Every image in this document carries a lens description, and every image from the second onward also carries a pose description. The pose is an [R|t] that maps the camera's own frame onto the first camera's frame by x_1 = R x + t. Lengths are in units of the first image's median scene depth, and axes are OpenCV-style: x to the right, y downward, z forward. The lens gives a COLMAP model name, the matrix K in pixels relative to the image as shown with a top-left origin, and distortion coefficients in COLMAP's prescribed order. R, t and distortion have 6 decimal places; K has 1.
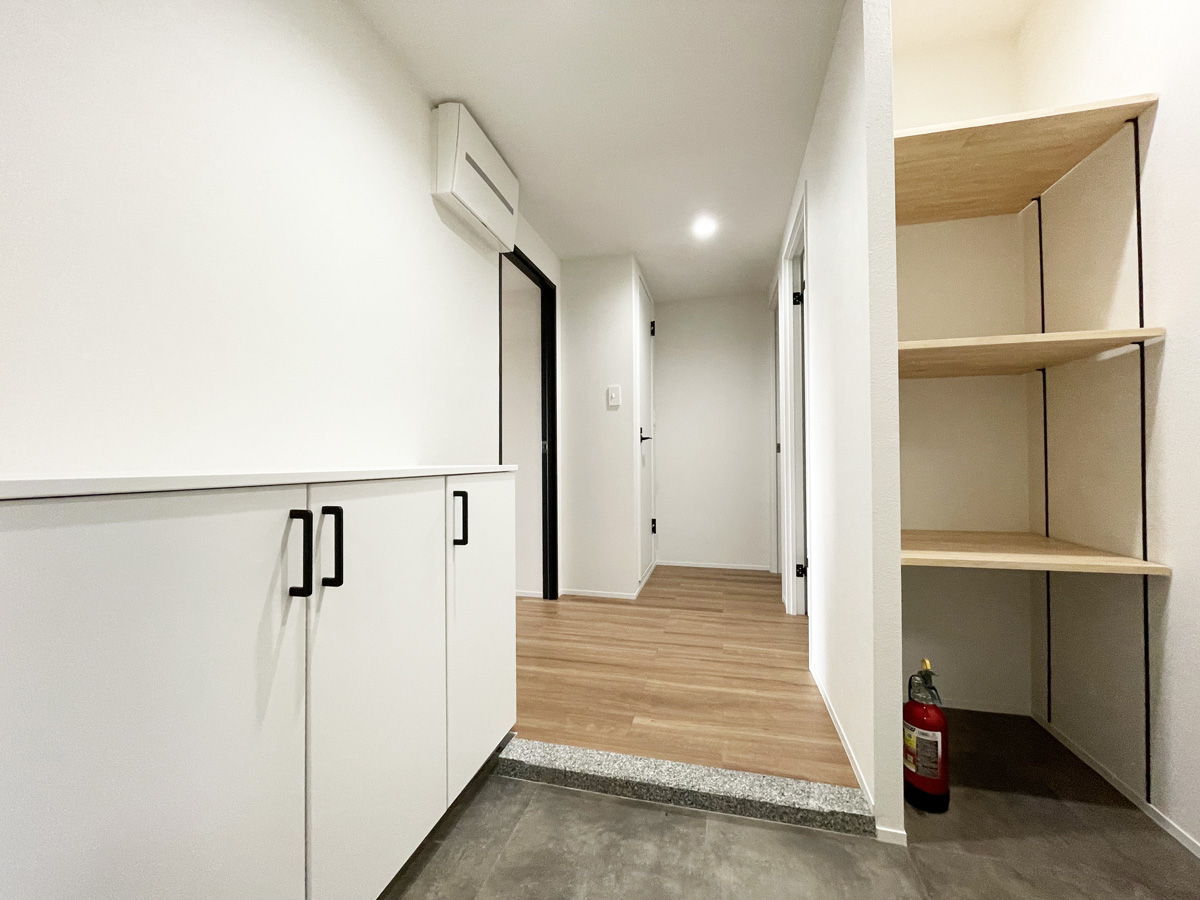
lens RADIAL K [[485.4, 0, 599.1], [0, 485.4, 450.3], [0, 0, 1]] dist [-0.000893, -0.000076]
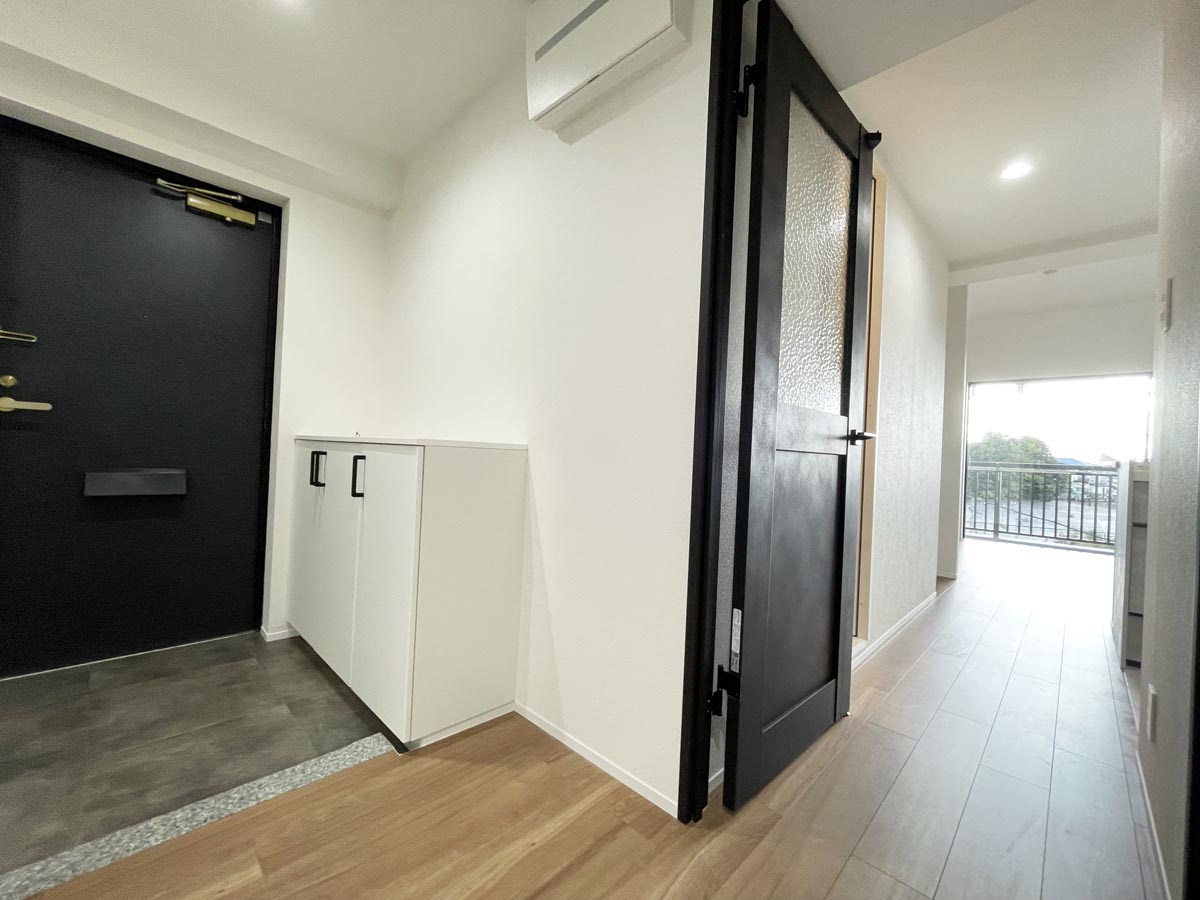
lens RADIAL K [[485.4, 0, 599.1], [0, 485.4, 450.3], [0, 0, 1]] dist [-0.000893, -0.000076]
pose [[-0.495014, -0.017784, -0.868703, 0.398672], [-0.021398, 0.999737, -0.008273, 0.052200], [0.868622, 0.014494, -0.495264, 1.693448]]
